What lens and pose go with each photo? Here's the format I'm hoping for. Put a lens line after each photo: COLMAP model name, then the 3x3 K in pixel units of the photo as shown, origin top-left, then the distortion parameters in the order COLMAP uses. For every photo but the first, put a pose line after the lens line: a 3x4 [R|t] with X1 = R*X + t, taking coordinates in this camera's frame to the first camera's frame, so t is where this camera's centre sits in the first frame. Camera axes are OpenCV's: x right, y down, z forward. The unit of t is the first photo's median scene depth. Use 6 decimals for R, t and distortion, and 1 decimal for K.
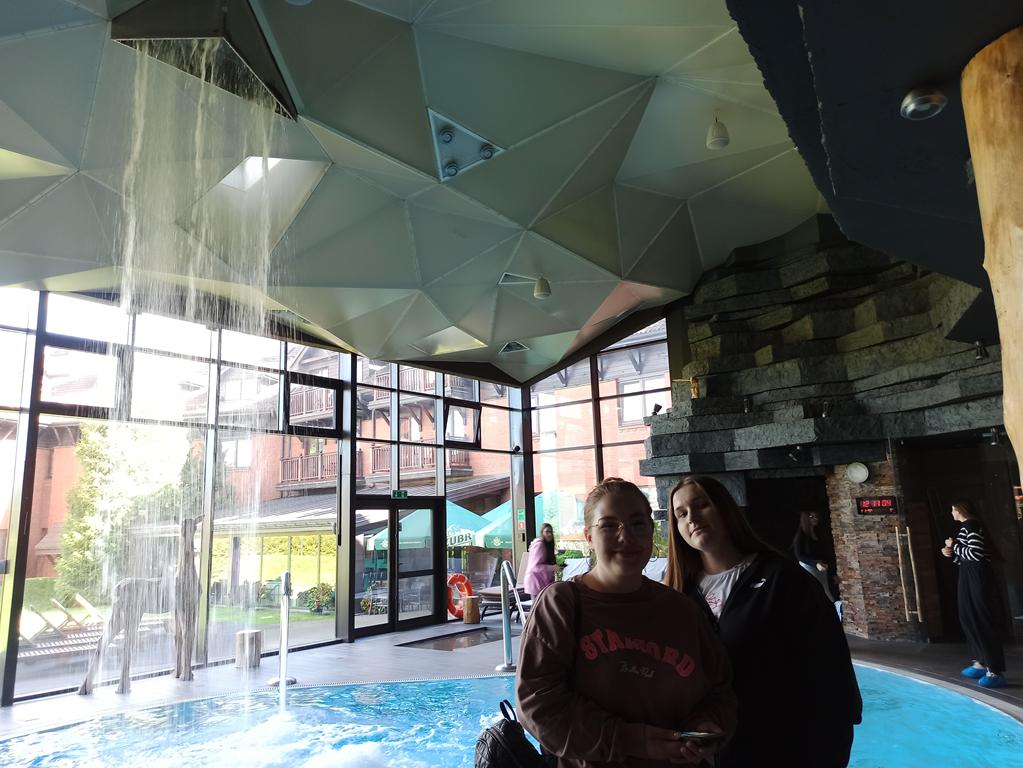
lens RADIAL K [[748.9, 0, 519.6], [0, 748.9, 379.5], [0, 0, 1]] dist [0.060196, -0.034978]
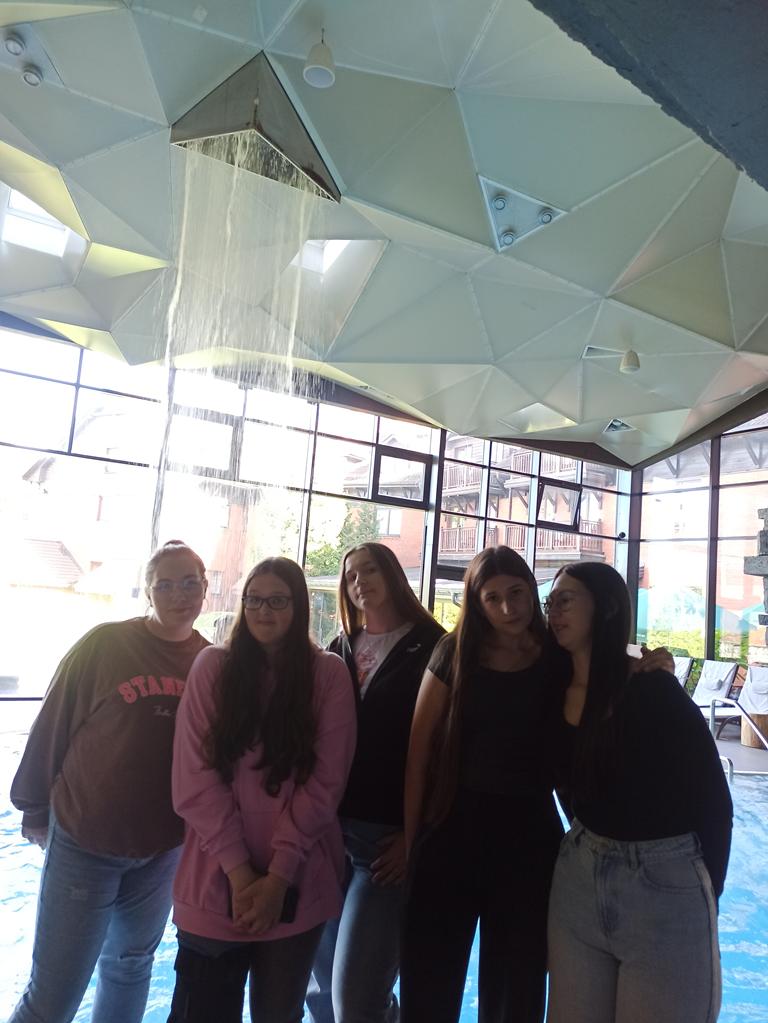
lens RADIAL K [[748.9, 0, 391.1], [0, 748.9, 510.7], [0, 0, 1]] dist [0.060196, -0.034978]
pose [[0.925734, 0.065150, -0.372521, 0.104089], [-0.039844, 0.996369, 0.075240, 0.002429], [0.376070, -0.054809, 0.924969, 0.016838]]
